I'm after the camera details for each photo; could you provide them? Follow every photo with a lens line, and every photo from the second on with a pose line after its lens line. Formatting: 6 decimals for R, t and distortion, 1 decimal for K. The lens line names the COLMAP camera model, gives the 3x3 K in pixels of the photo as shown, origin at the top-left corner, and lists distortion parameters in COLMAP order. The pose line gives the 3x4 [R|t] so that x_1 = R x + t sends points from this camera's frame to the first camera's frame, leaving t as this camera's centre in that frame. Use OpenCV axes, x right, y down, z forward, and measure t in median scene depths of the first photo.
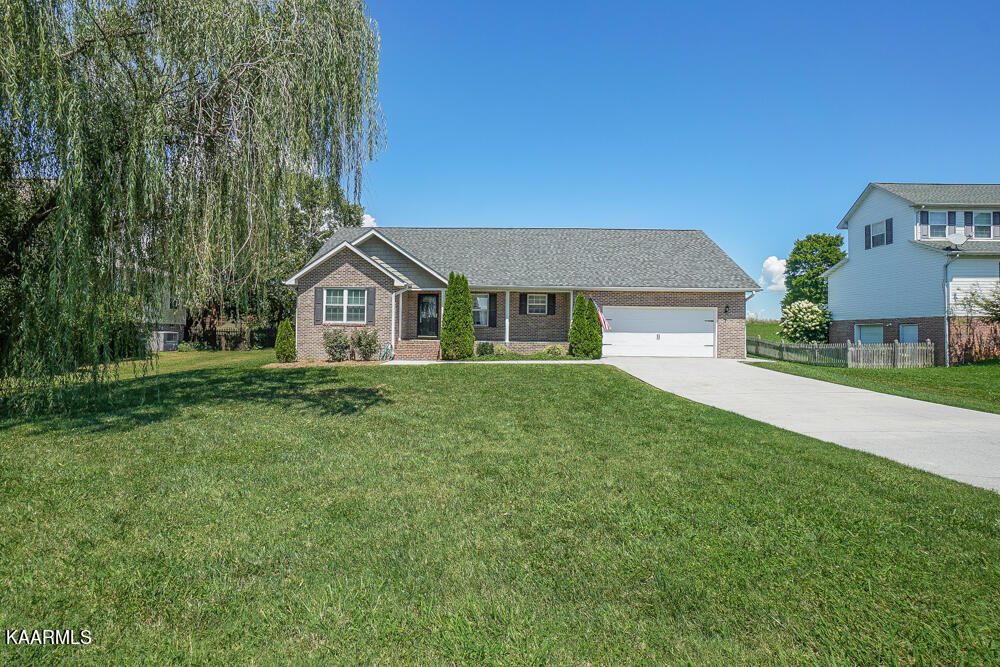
lens RADIAL K [[425.4, 0, 500.0], [0, 425.4, 333.5], [0, 0, 1]] dist [-0.031521, -0.000016]
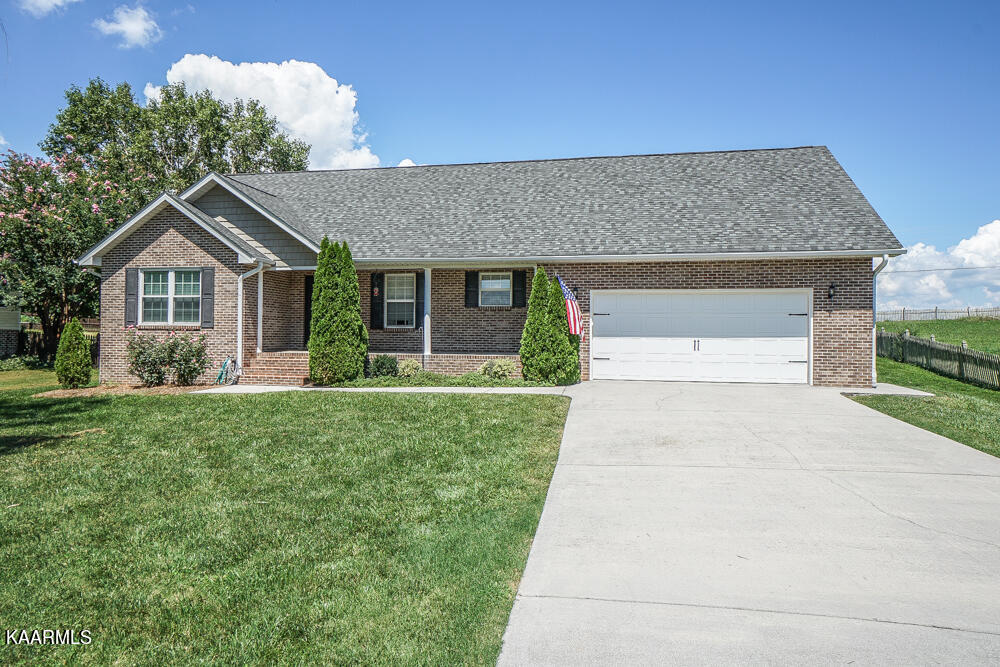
lens RADIAL K [[660.9, 0, 494.4], [0, 660.9, 332.4], [0, 0, 1]] dist [0.017848, -0.002031]
pose [[0.983496, -0.007415, -0.180776, 0.277026], [0.004930, 0.999887, -0.014190, 0.002575], [0.180861, 0.013065, 0.983422, 0.124182]]
